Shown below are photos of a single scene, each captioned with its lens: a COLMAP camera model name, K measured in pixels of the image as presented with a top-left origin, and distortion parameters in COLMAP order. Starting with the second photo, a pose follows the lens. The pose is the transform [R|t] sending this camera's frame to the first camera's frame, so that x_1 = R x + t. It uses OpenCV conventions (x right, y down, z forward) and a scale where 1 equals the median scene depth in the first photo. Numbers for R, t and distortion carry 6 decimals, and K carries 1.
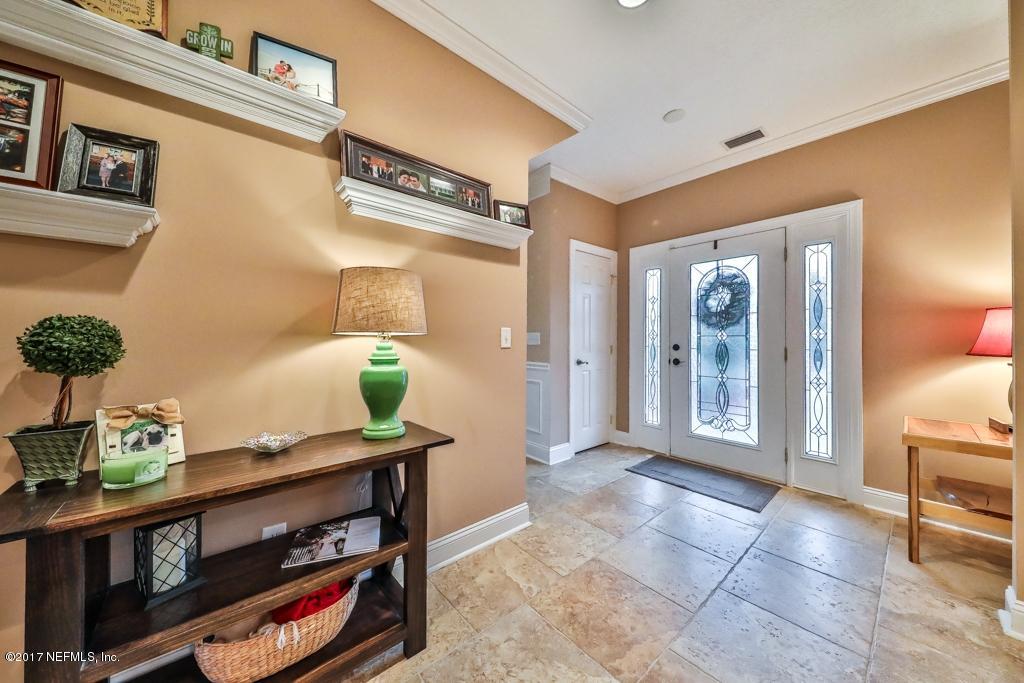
lens RADIAL K [[354.3, 0, 503.6], [0, 354.3, 335.4], [0, 0, 1]] dist [0.007042, -0.002602]
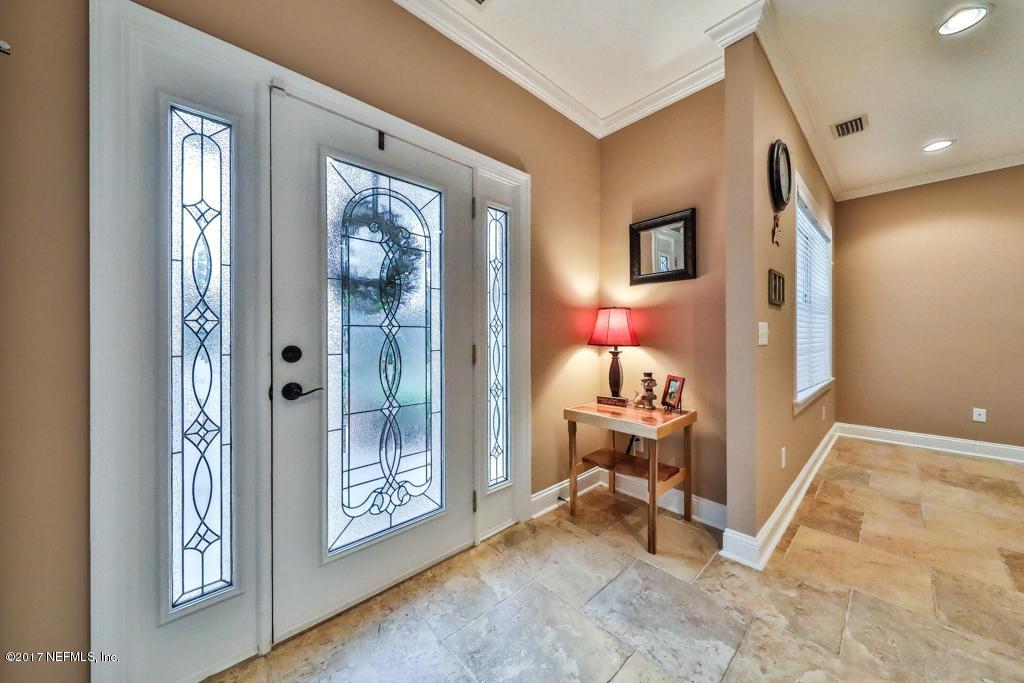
lens RADIAL K [[354.3, 0, 503.5], [0, 354.3, 337.4], [0, 0, 1]] dist [0.007042, -0.002602]
pose [[-0.032515, -0.008630, 0.999434, 0.104724], [-0.001773, 0.999962, 0.008577, 0.013321], [-0.999470, -0.001493, -0.032529, 0.900193]]
